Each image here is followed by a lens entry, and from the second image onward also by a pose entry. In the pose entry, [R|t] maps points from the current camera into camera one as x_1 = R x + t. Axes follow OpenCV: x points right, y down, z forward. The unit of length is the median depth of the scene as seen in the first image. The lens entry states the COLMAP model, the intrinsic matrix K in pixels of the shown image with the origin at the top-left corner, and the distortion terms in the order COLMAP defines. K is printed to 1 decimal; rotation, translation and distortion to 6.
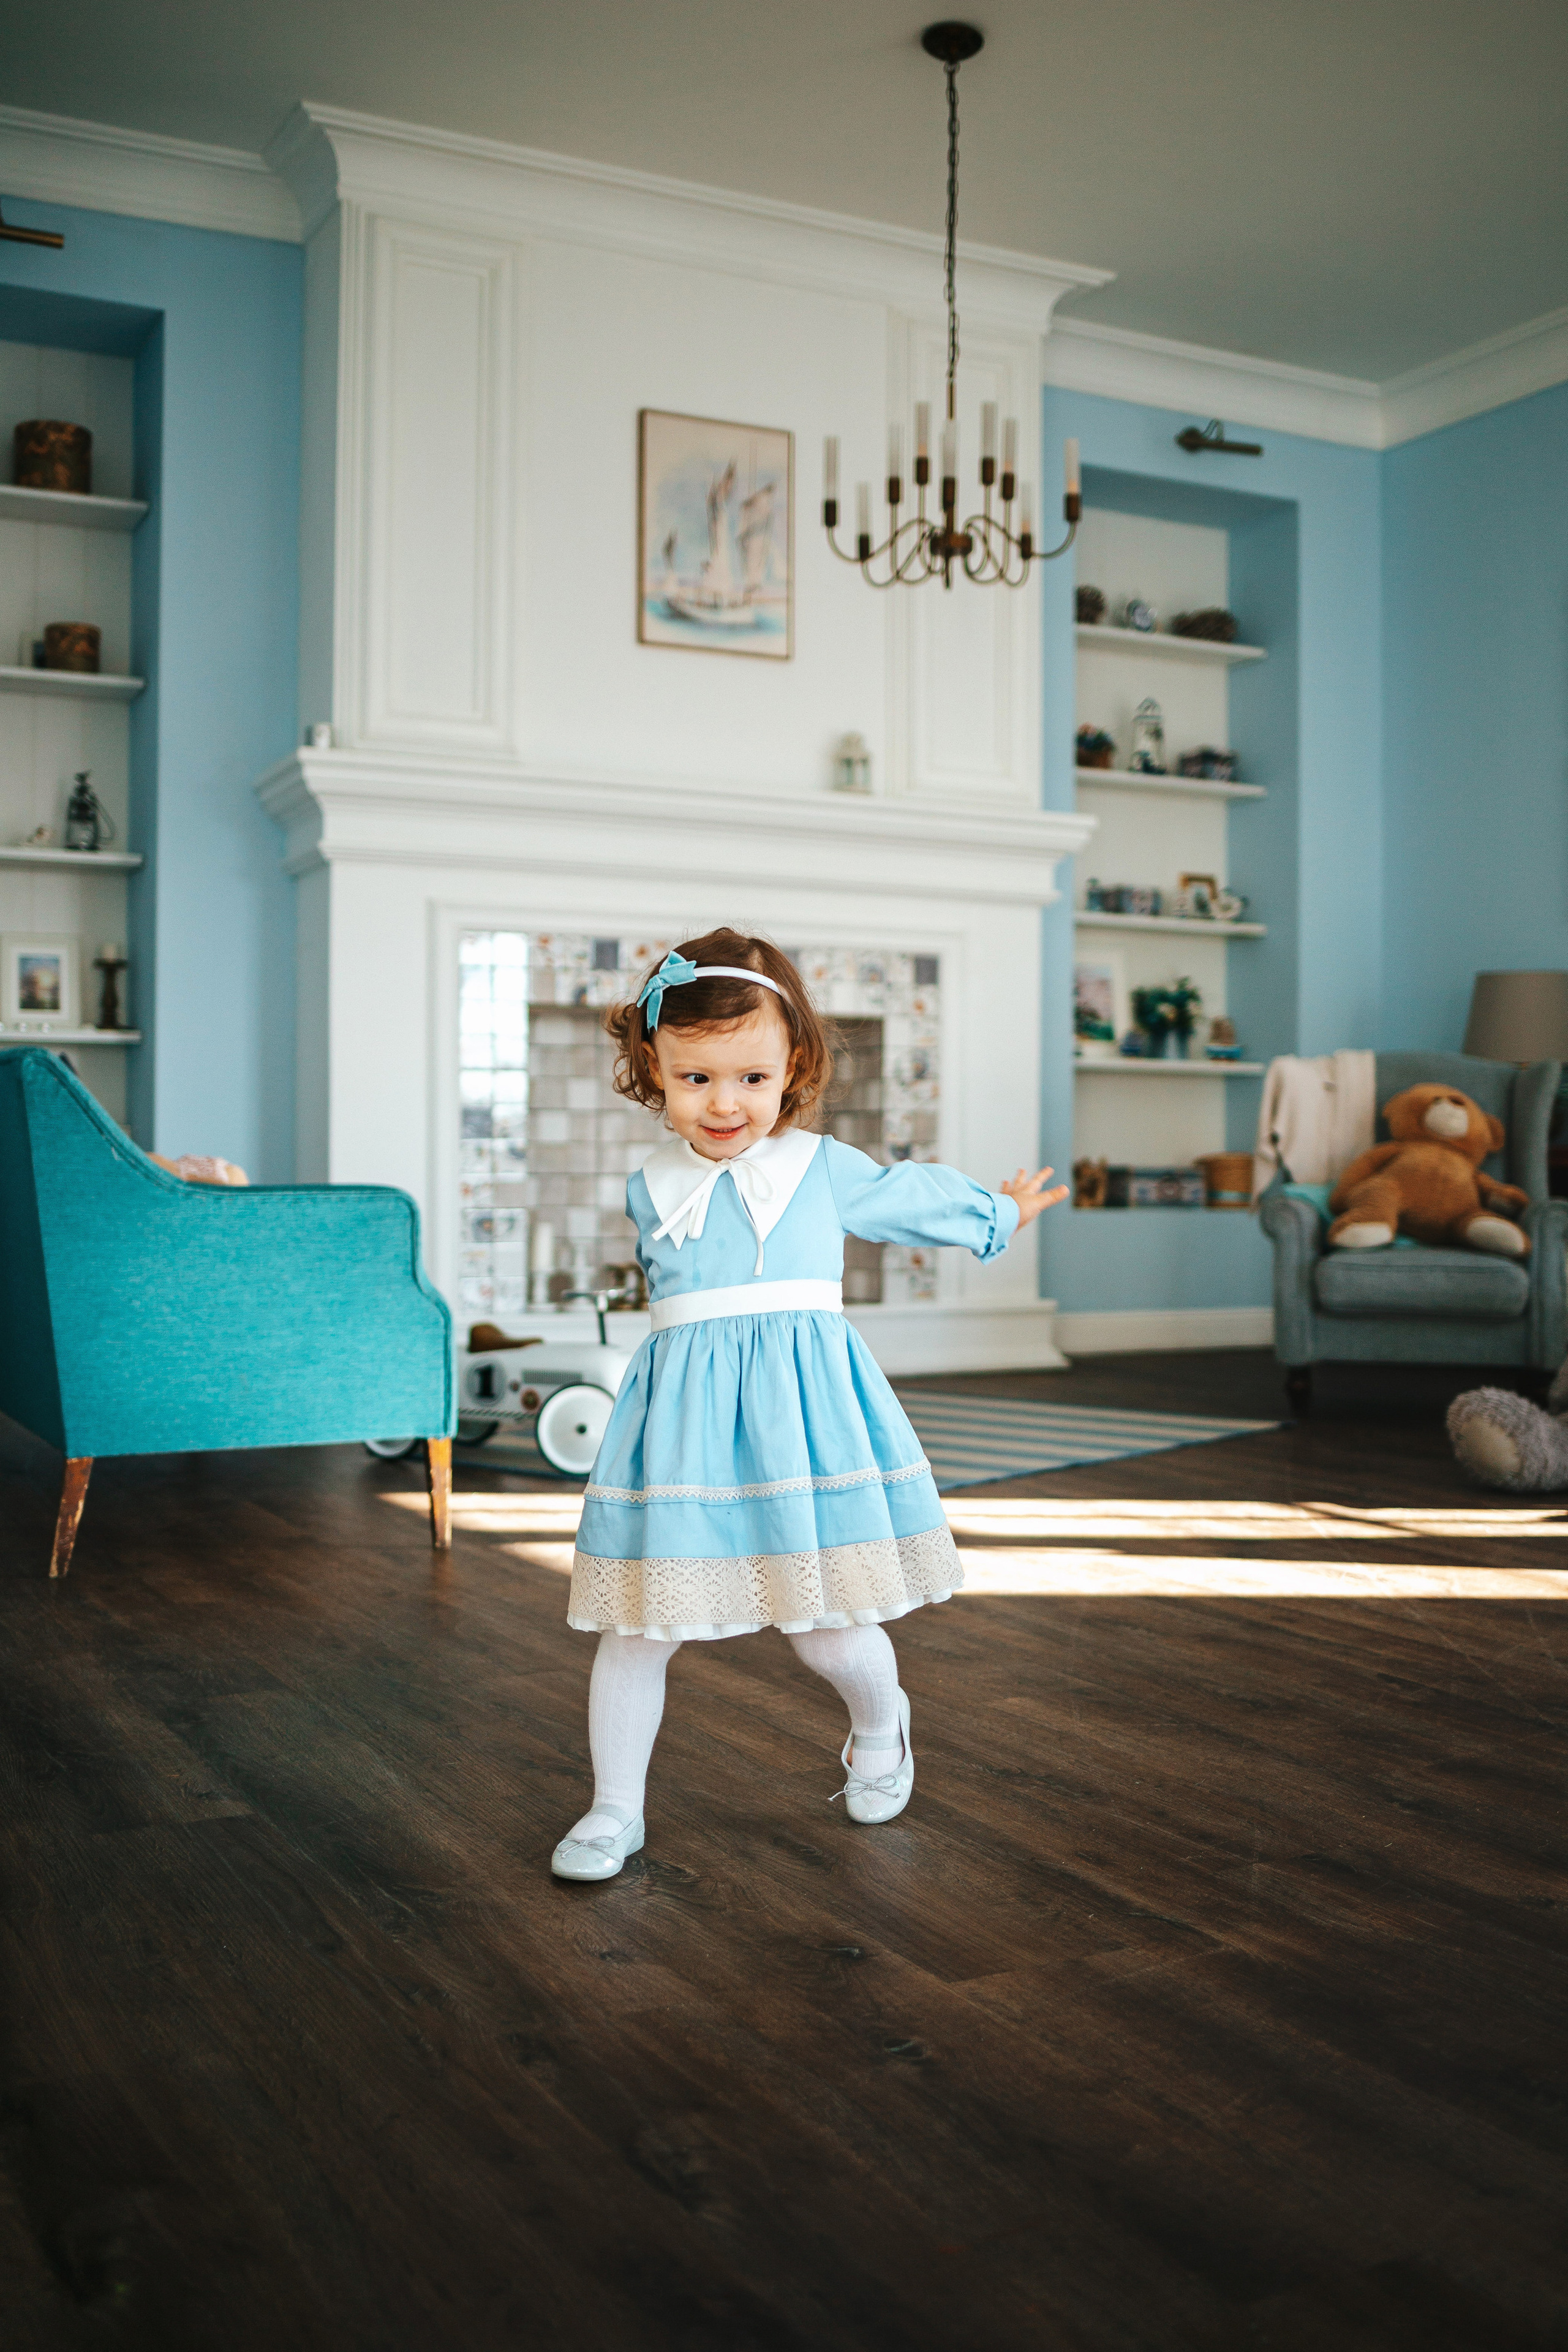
lens RADIAL K [[2105.2, 0, 790.0], [0, 2105.2, 1250.5], [0, 0, 1]] dist [-0.071677, 0.017797]
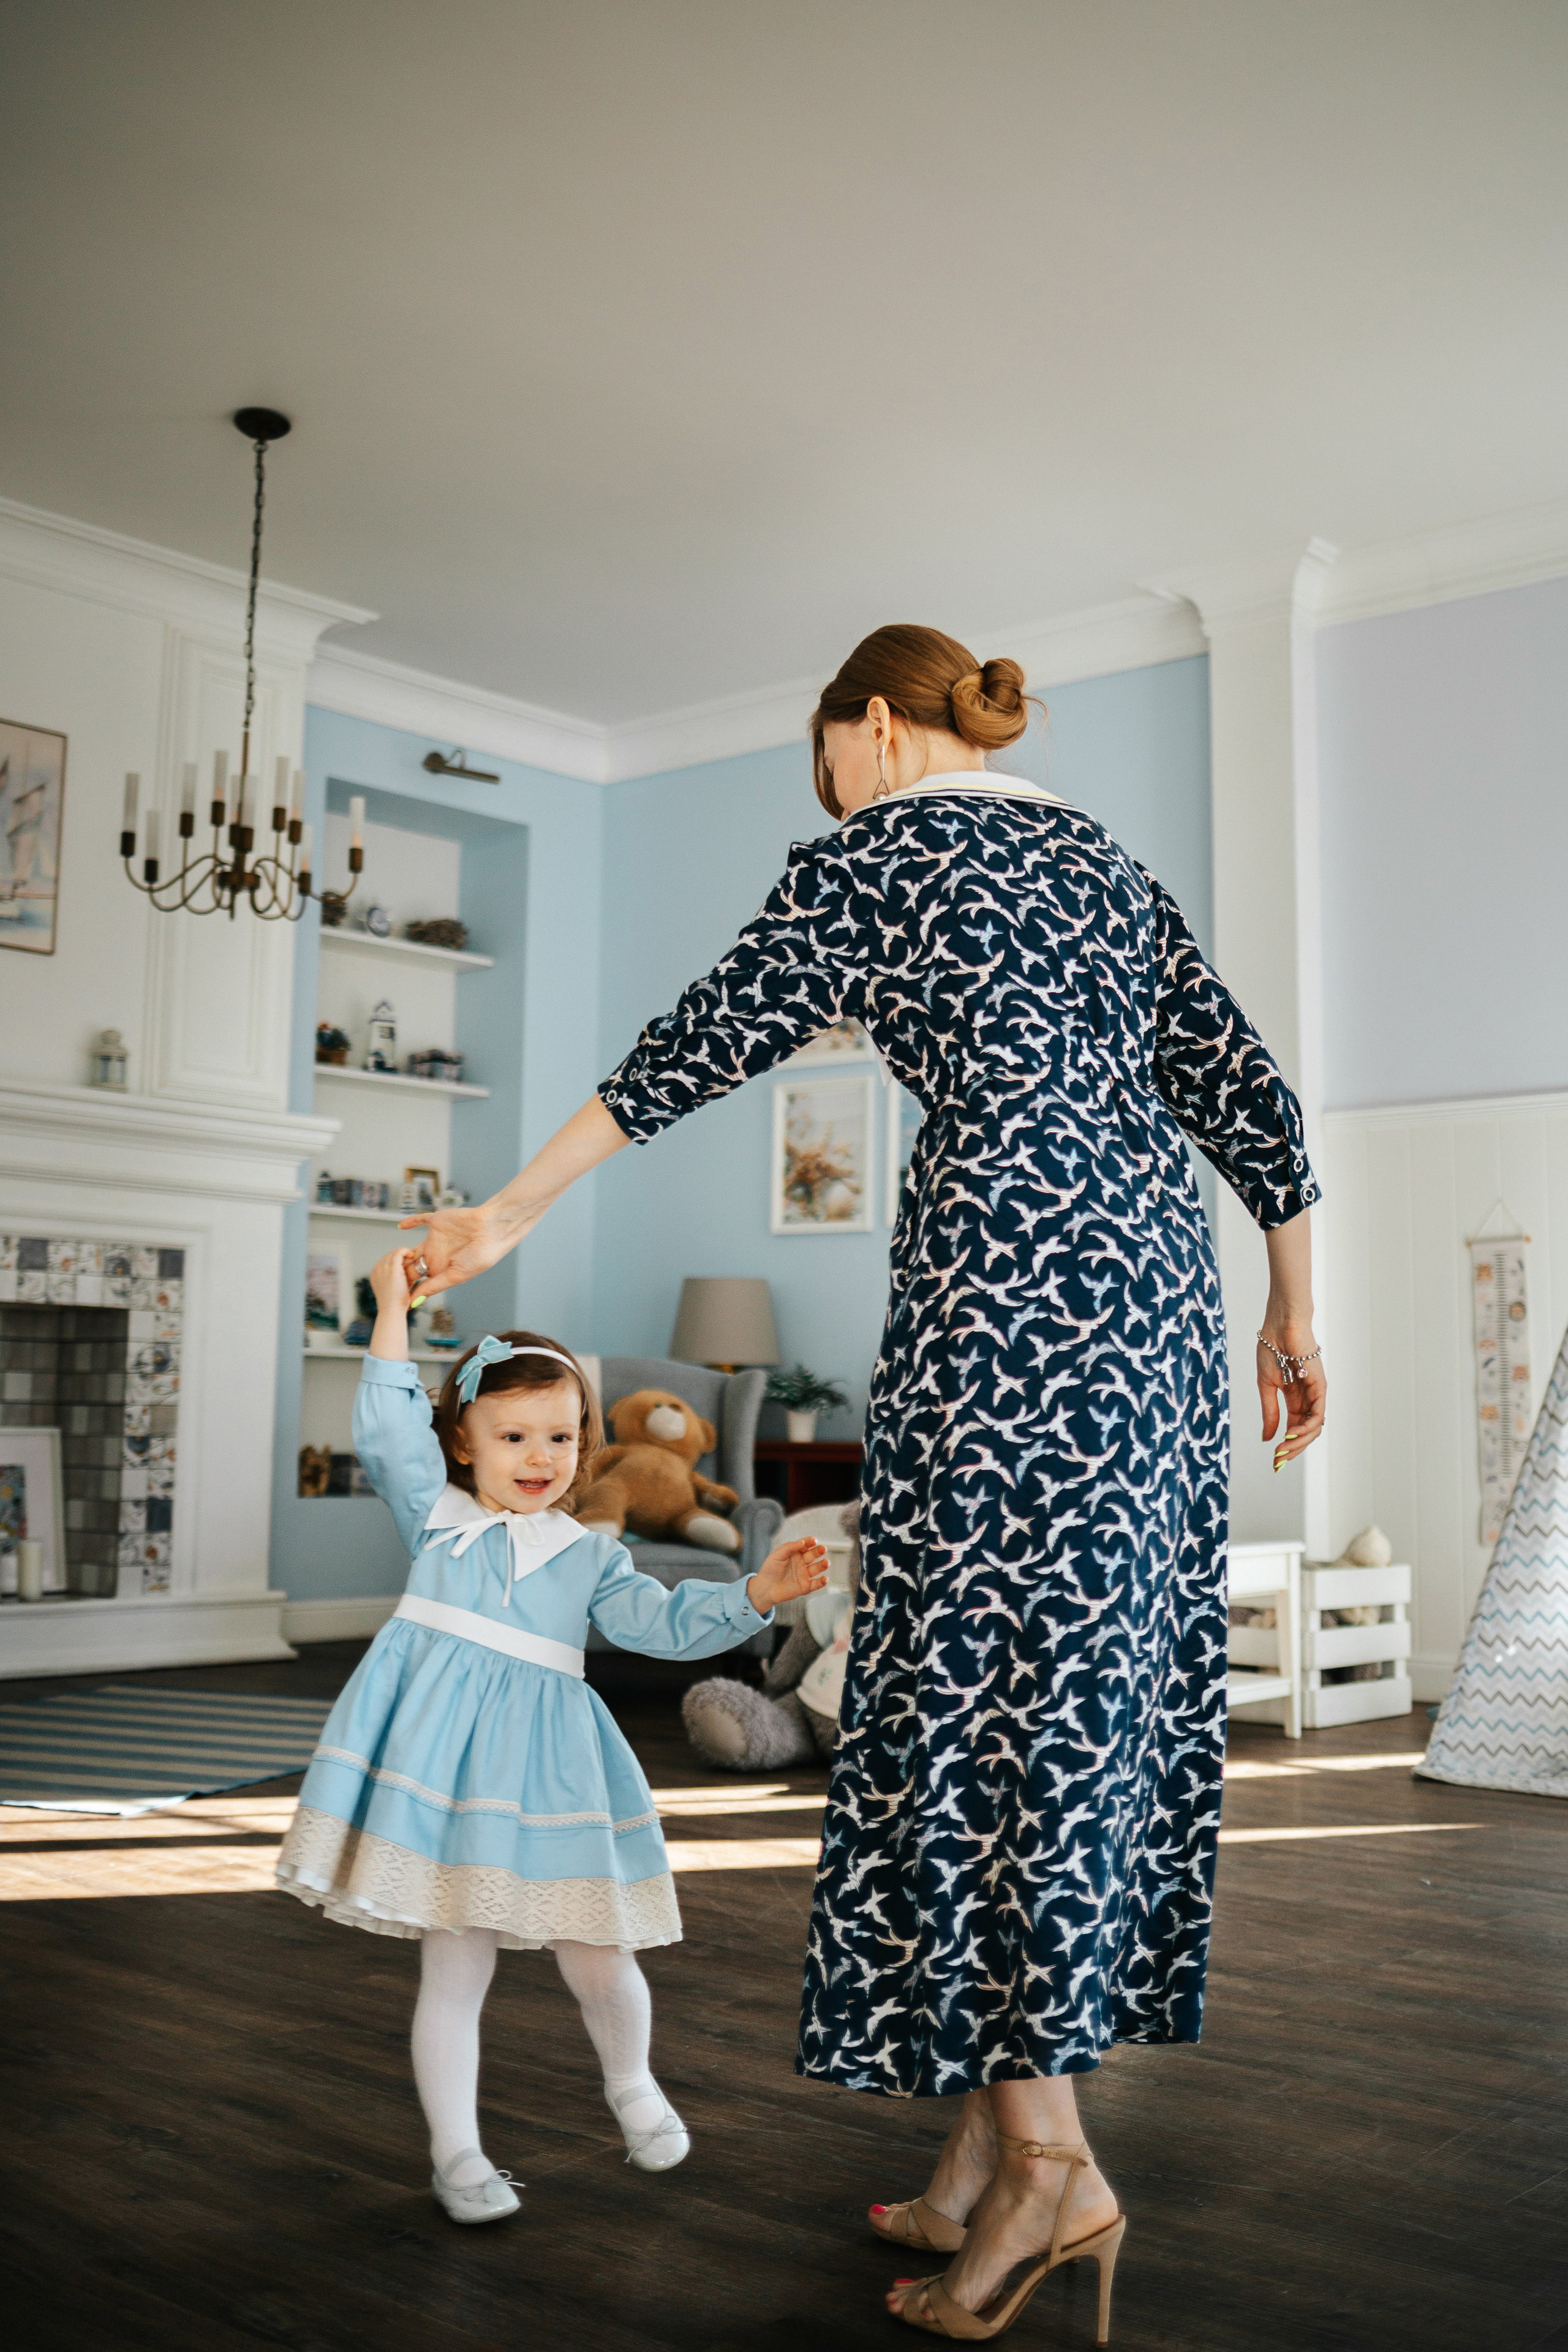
lens RADIAL K [[2368.8, 0, 791.1], [0, 2368.8, 1220.5], [0, 0, 1]] dist [-0.187348, 0.254879]
pose [[0.923507, 0.041982, 0.381278, -0.094226], [0.001823, 0.993501, -0.113809, -0.026886], [-0.383578, 0.105798, 0.917428, -0.153150]]
